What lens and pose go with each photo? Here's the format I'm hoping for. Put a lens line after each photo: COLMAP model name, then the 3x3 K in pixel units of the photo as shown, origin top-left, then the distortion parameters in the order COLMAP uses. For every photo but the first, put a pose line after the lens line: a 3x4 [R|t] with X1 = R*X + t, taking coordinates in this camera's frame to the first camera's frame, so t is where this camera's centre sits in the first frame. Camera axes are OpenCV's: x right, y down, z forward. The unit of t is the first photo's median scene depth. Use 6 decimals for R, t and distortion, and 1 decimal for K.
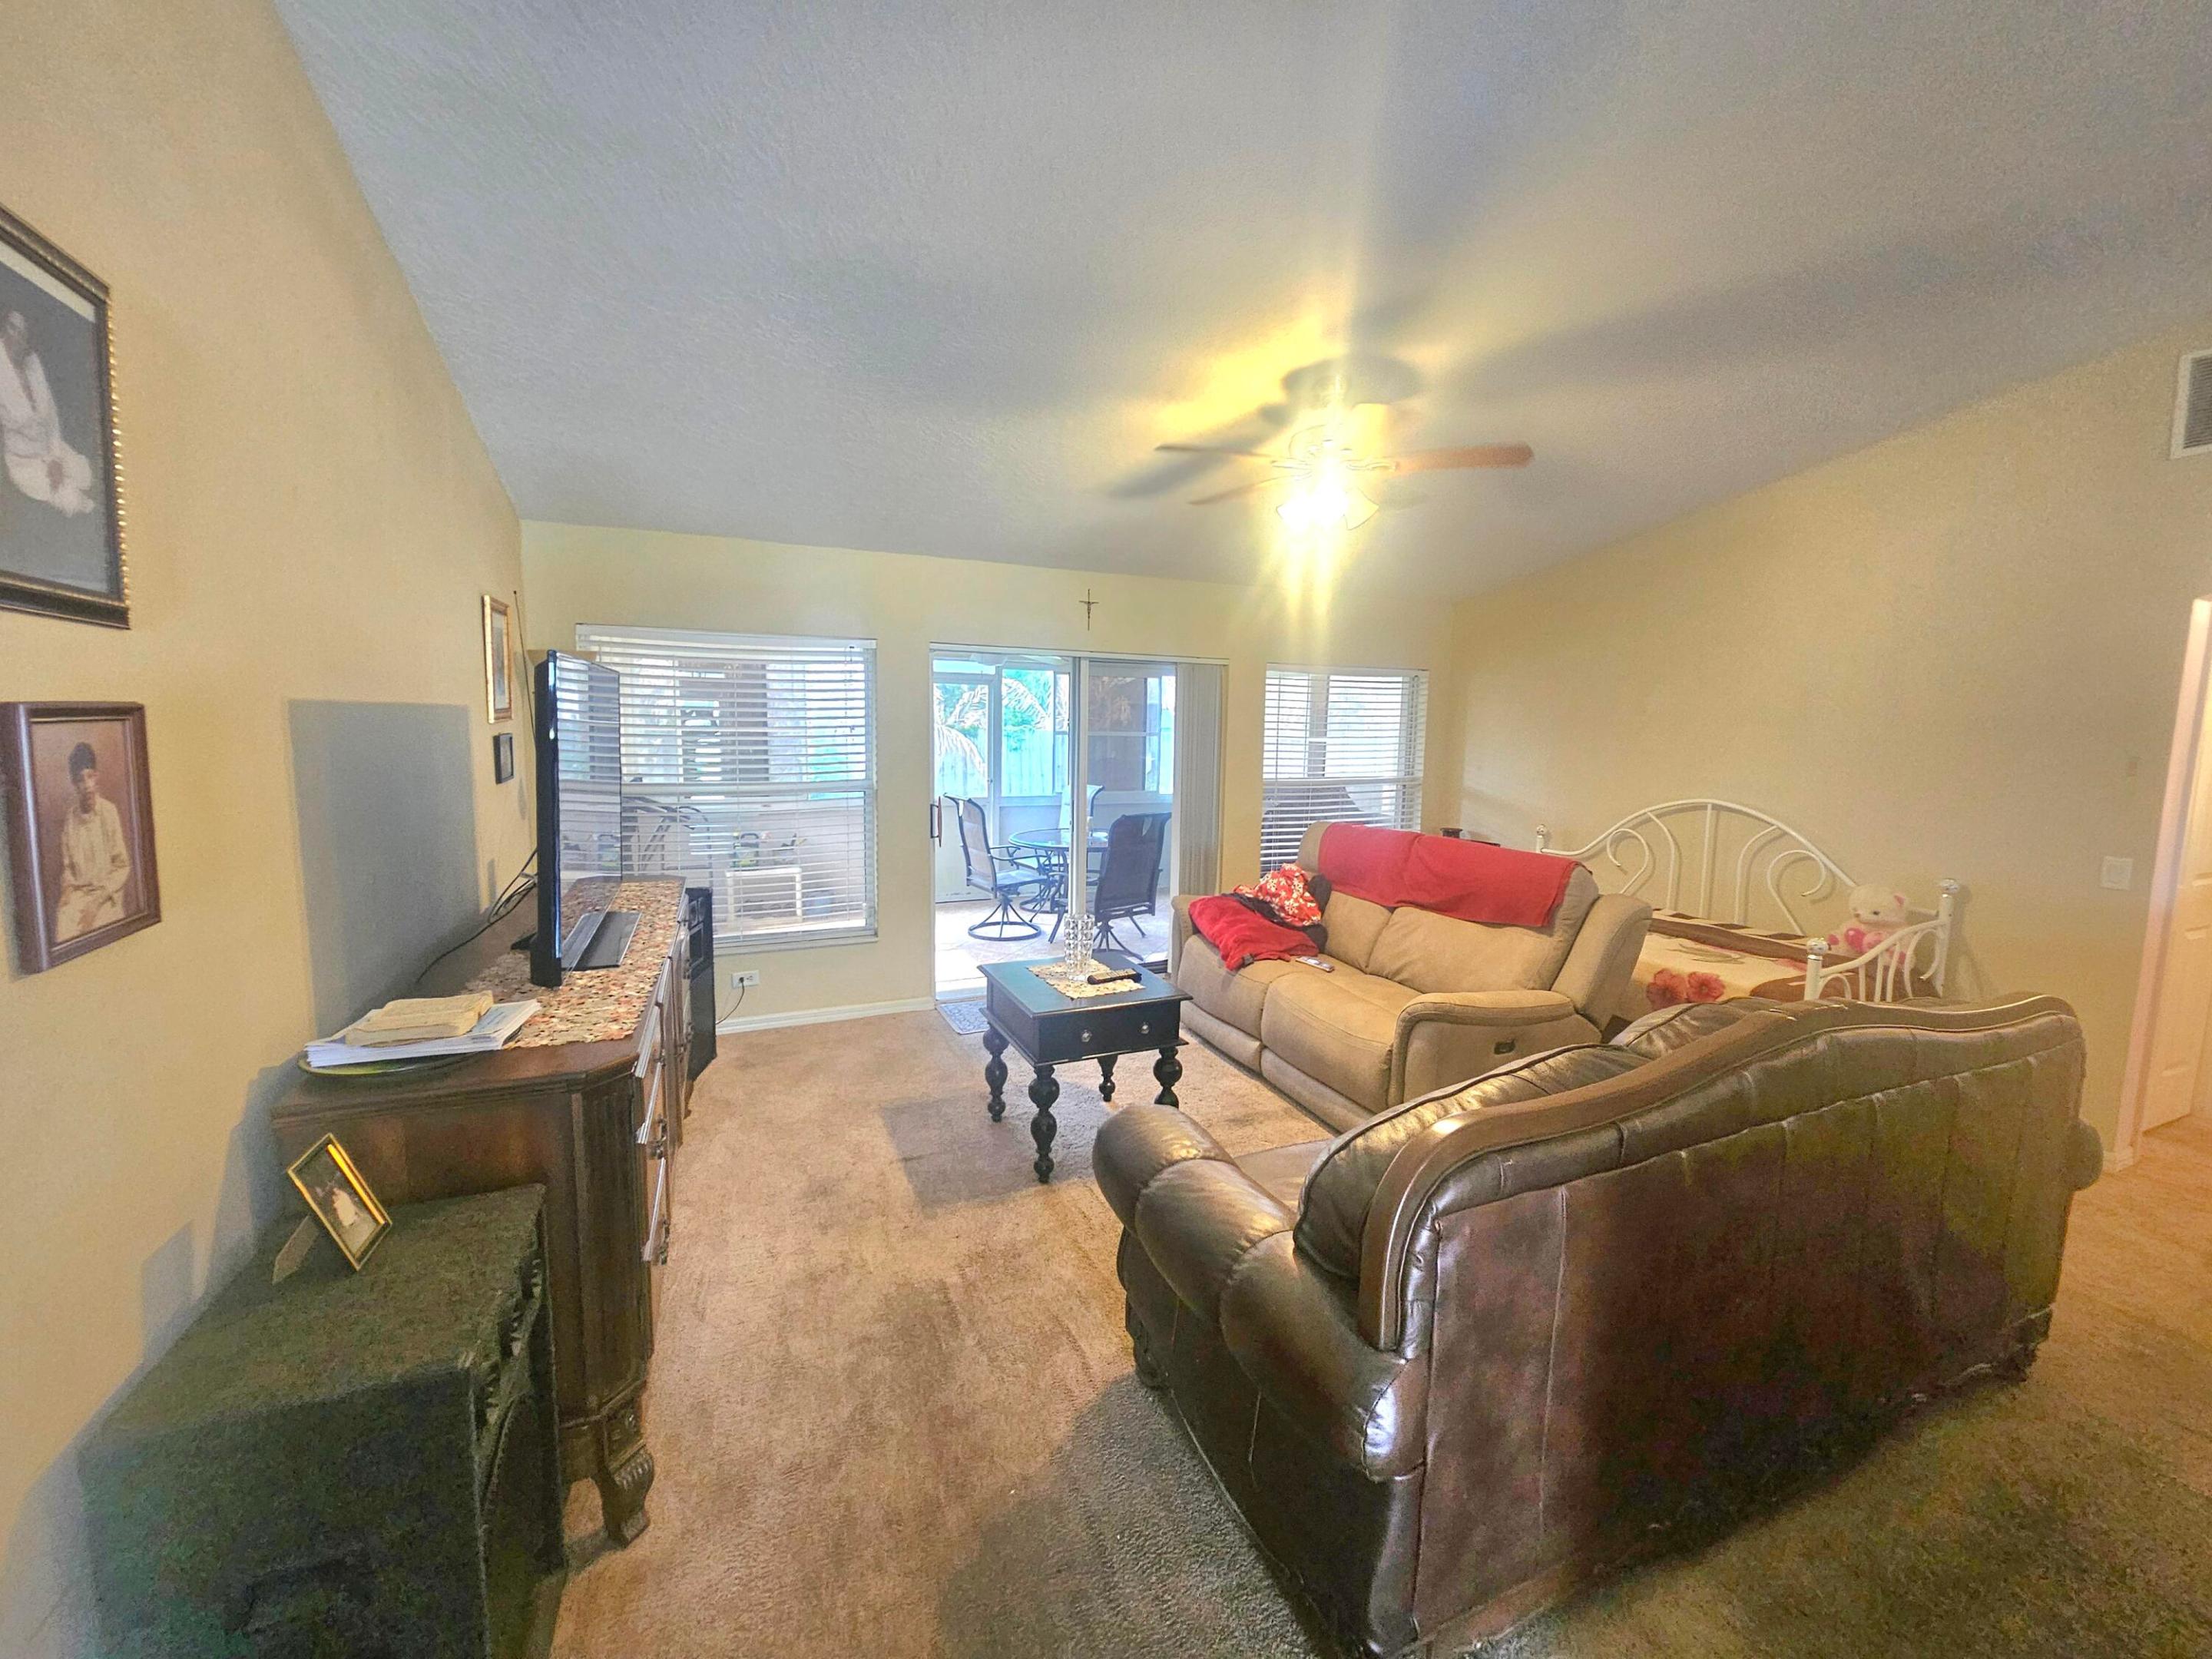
lens RADIAL K [[904.8, 0, 1115.0], [0, 904.8, 820.1], [0, 0, 1]] dist [-0.001138, 0.000608]
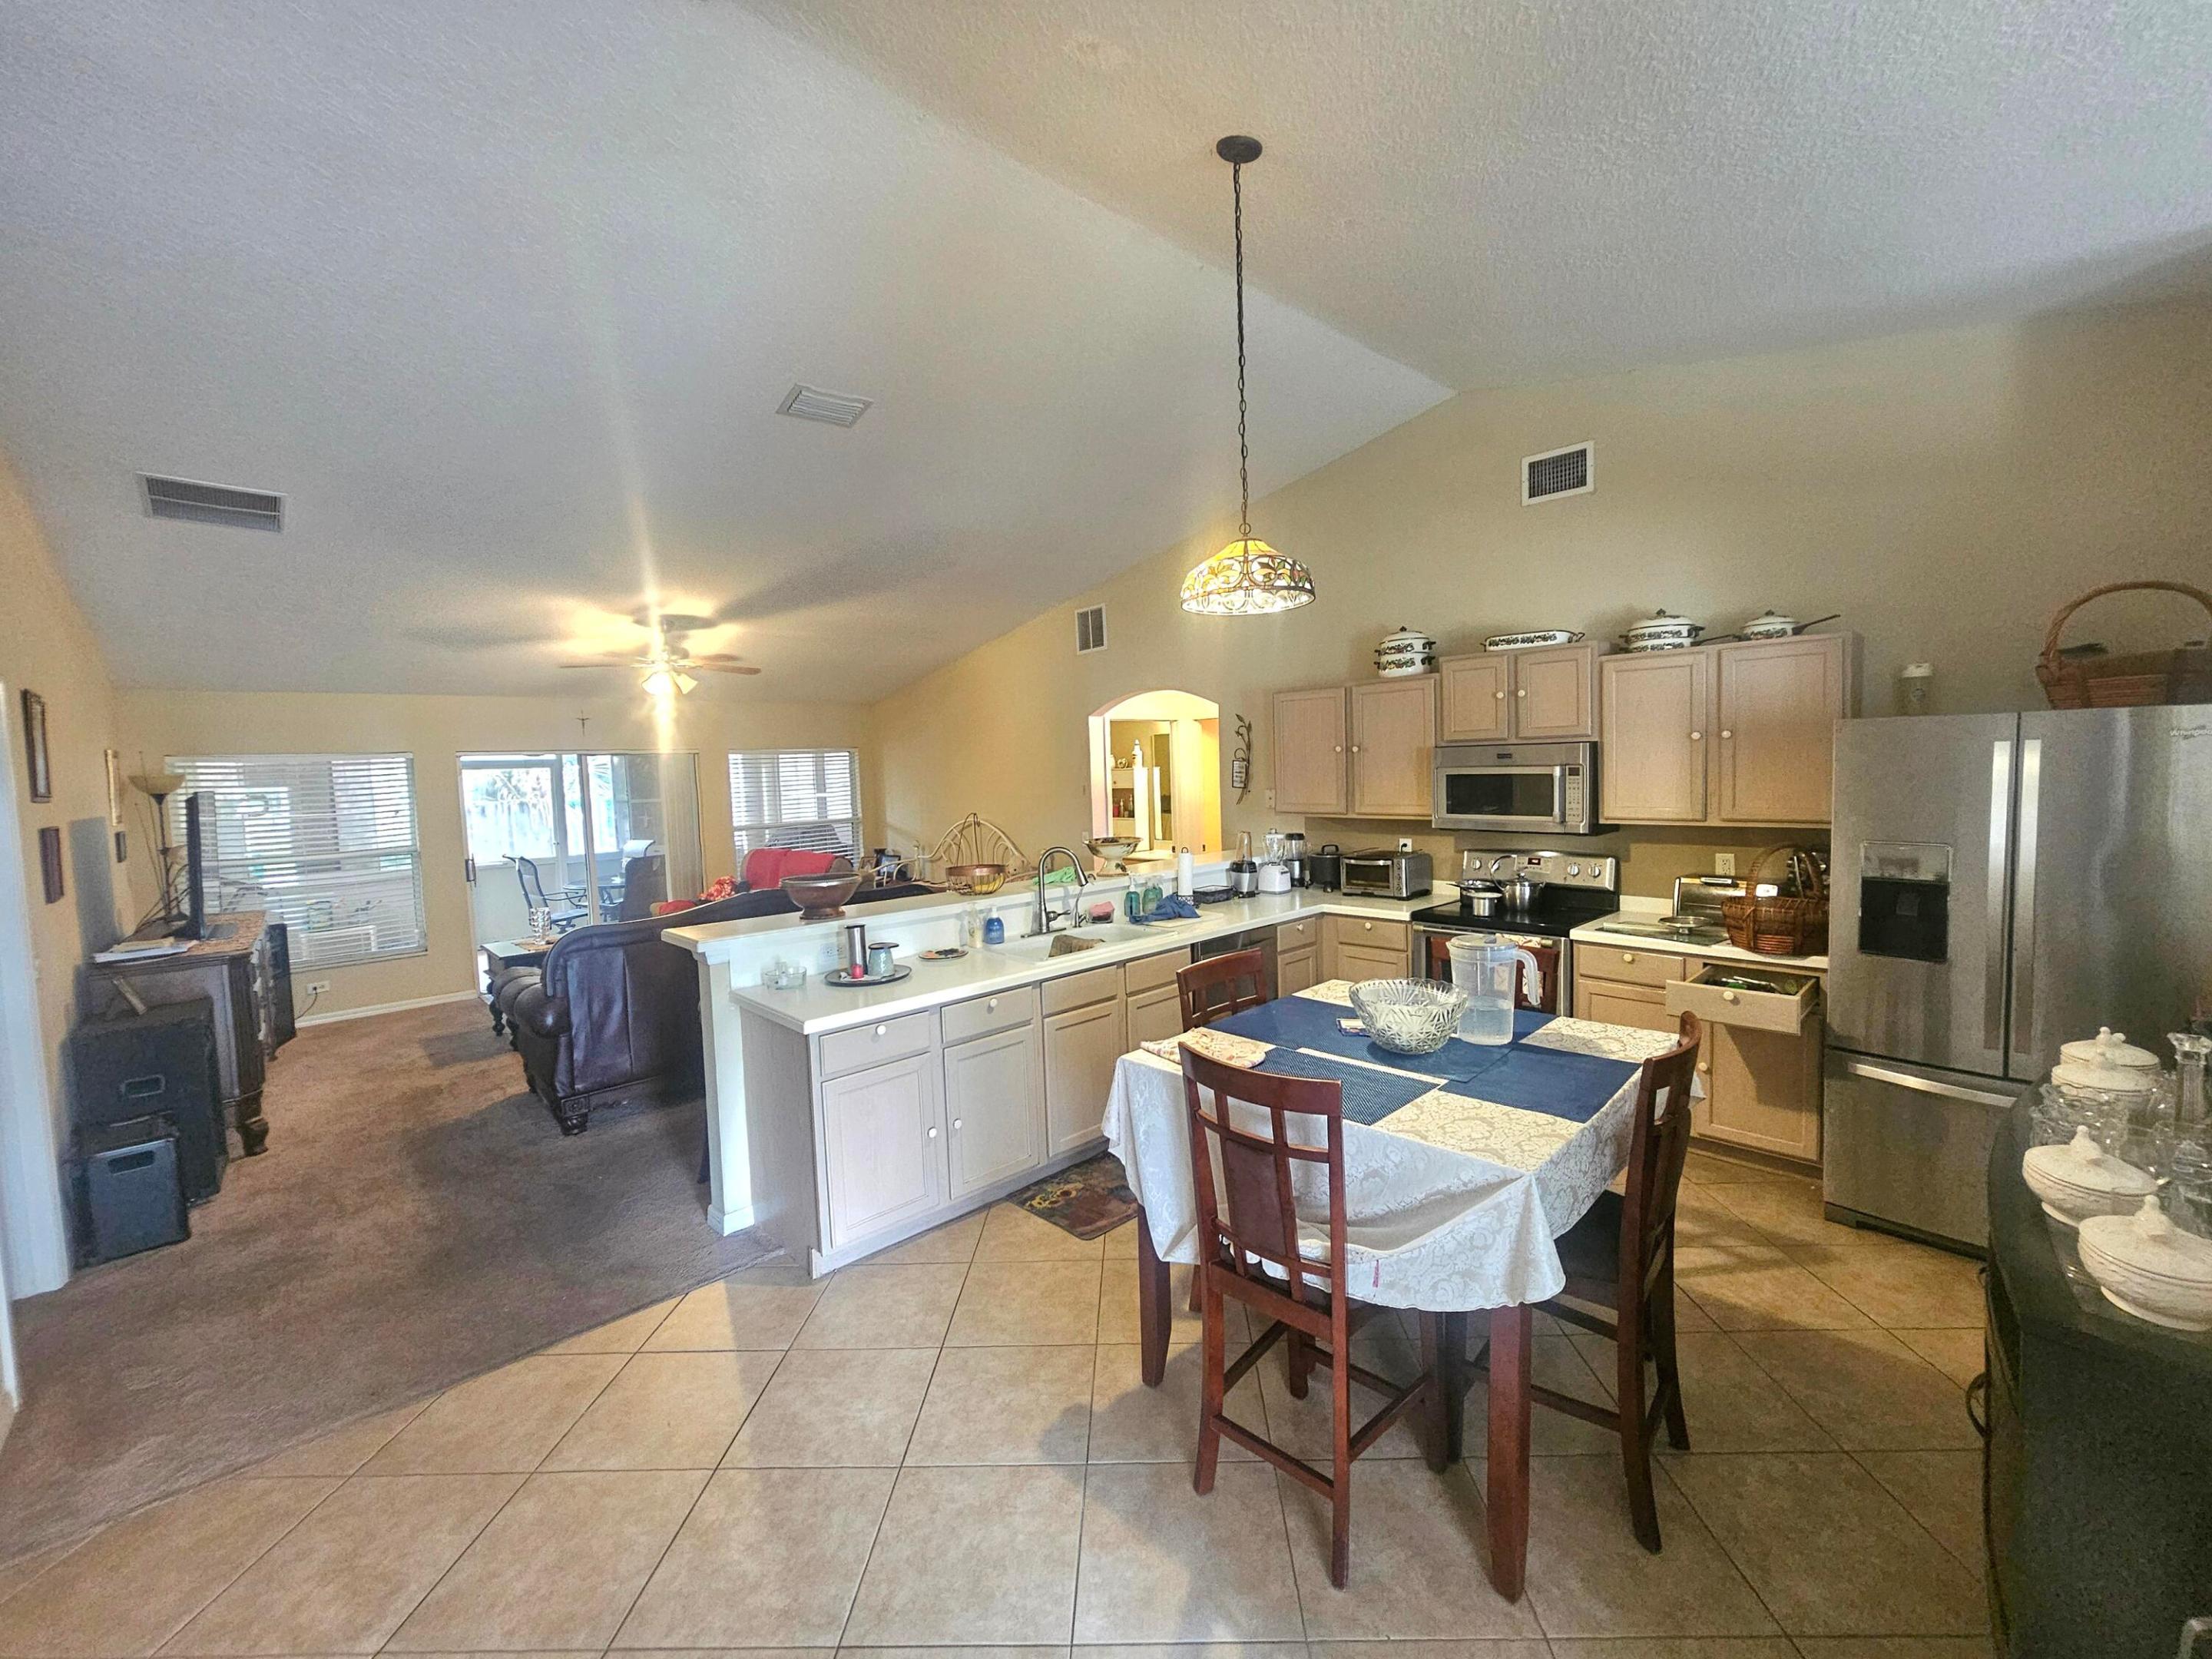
lens RADIAL K [[904.8, 0, 1124.7], [0, 904.8, 821.3], [0, 0, 1]] dist [-0.001138, 0.000608]
pose [[0.941902, -0.070745, 0.328355, 0.344992], [0.087458, 0.995503, -0.036394, 0.072700], [-0.324303, 0.062997, 0.943853, -0.787421]]
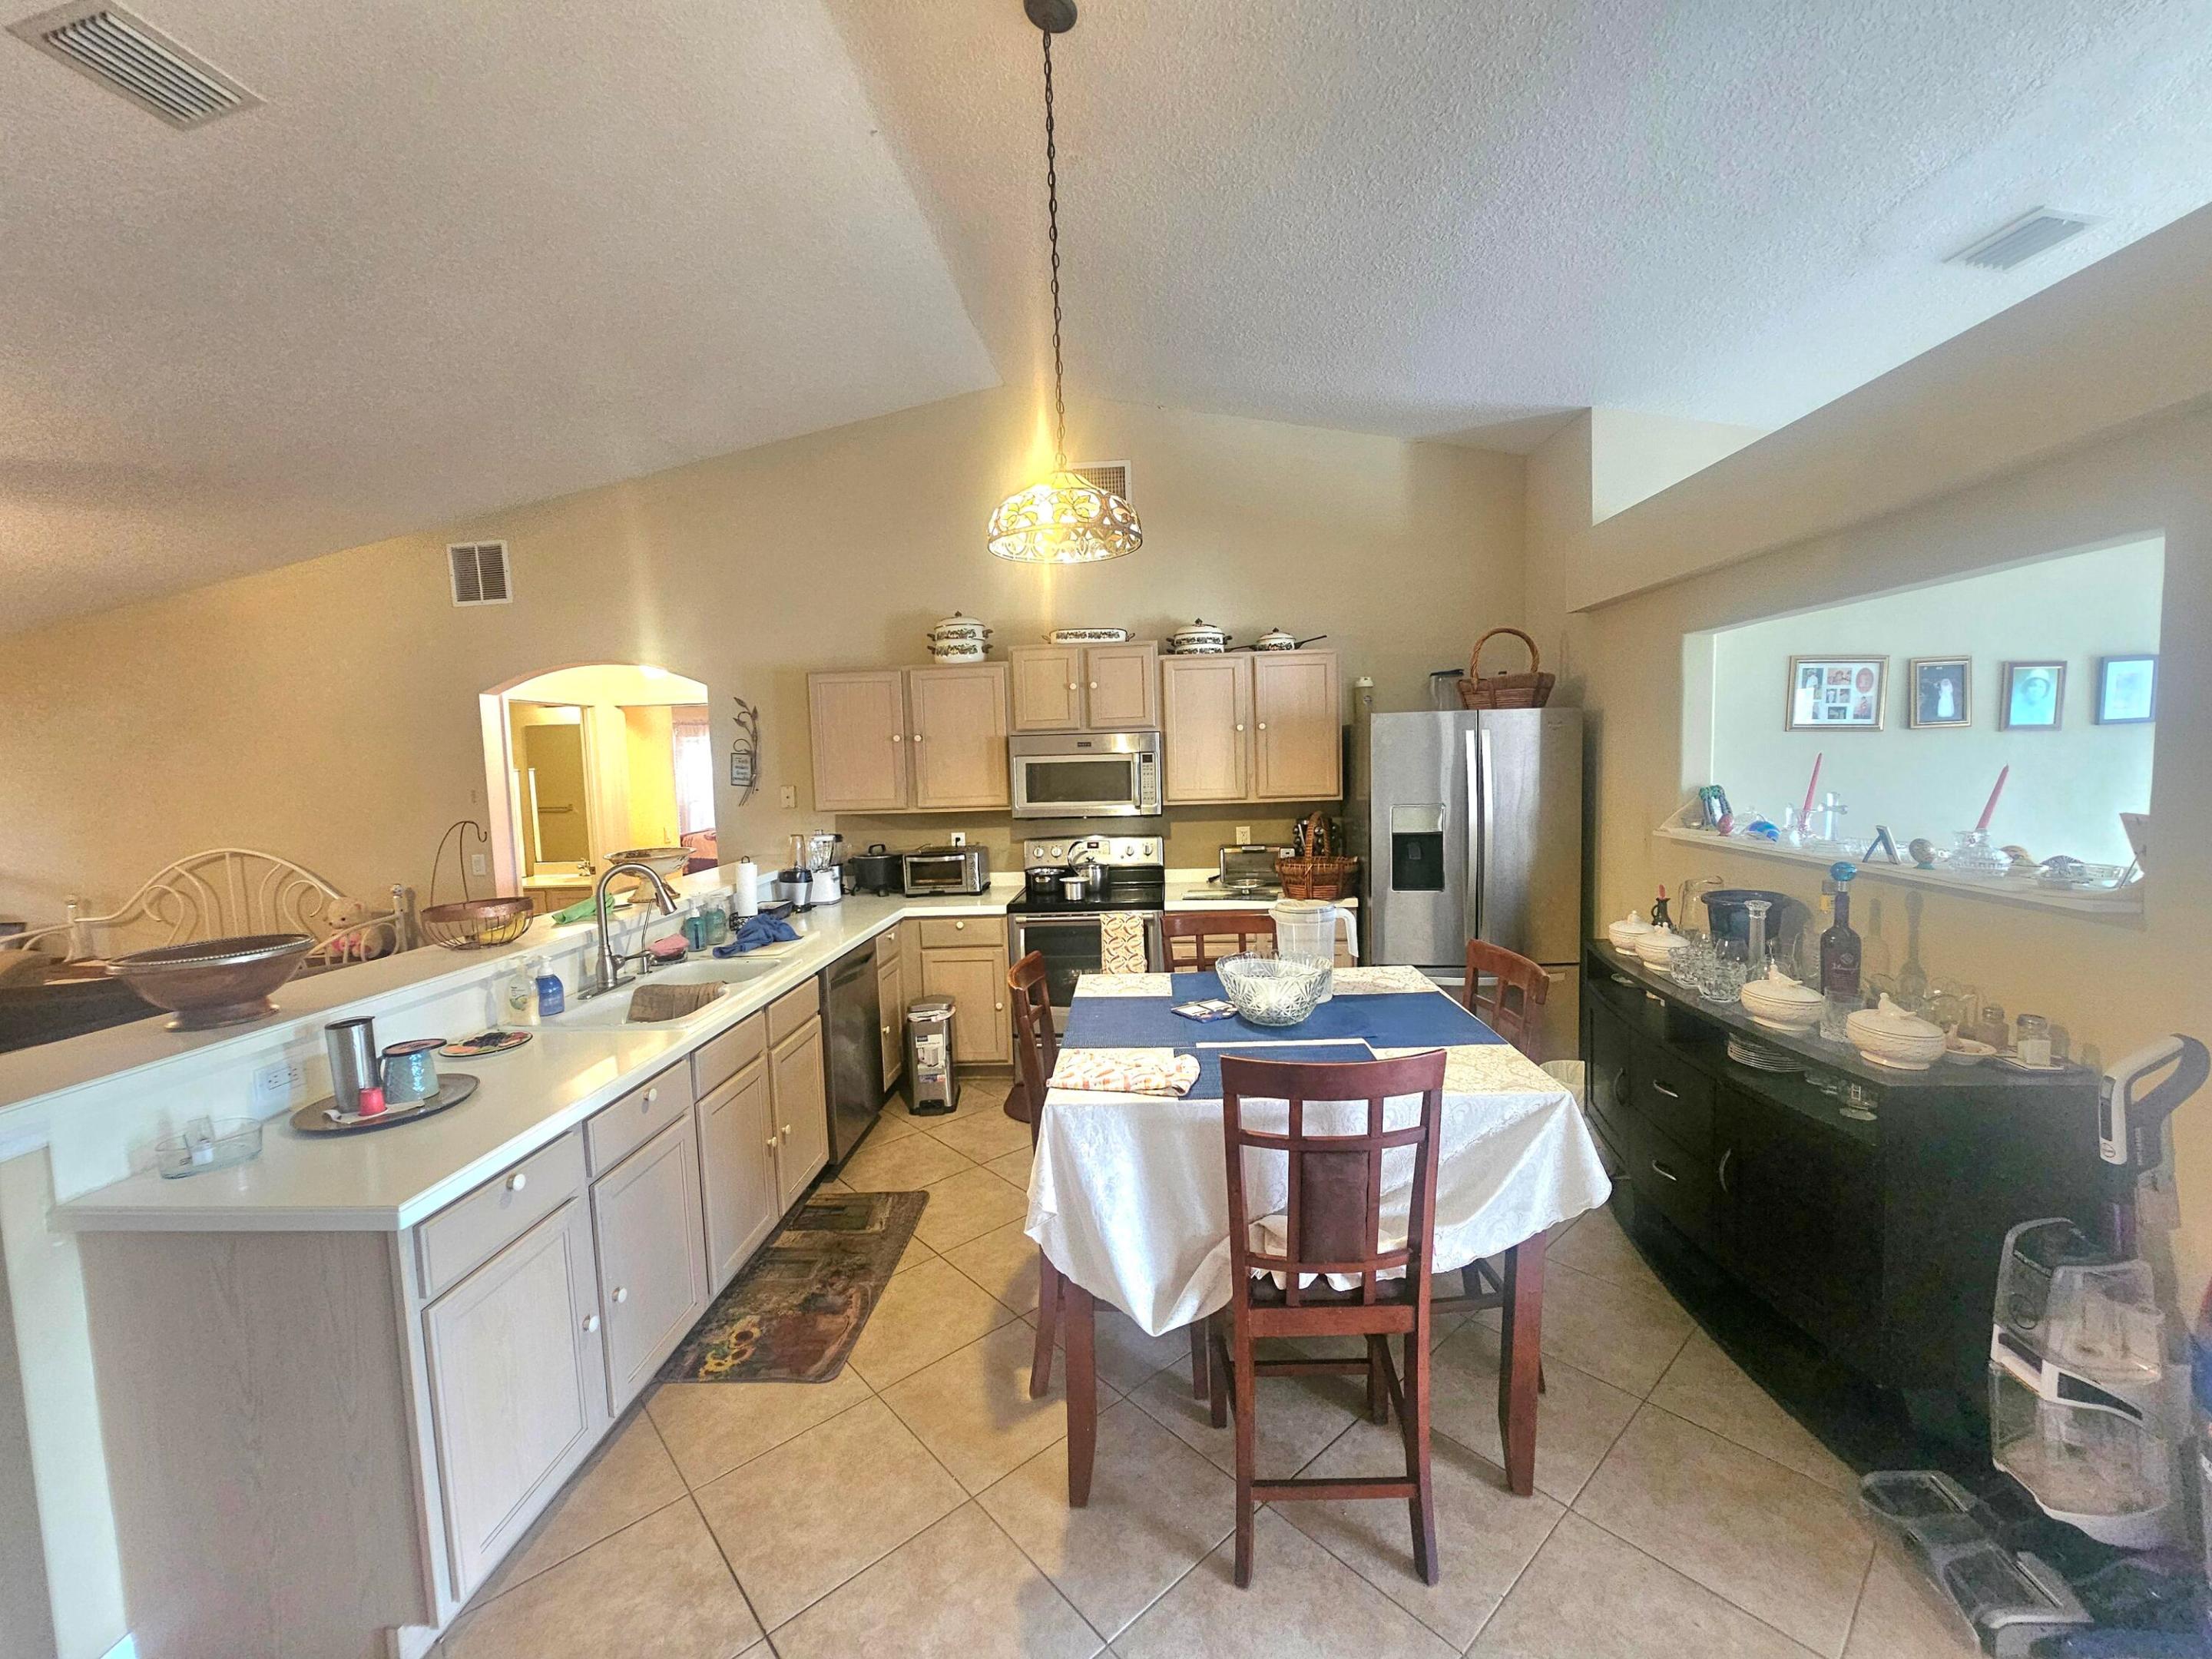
lens RADIAL K [[904.8, 0, 1120.2], [0, 904.8, 820.0], [0, 0, 1]] dist [-0.001138, 0.000608]
pose [[0.465317, -0.101763, 0.879275, 0.179344], [0.140169, 0.989306, 0.040319, 0.052179], [-0.873975, 0.104485, 0.474606, -0.522135]]
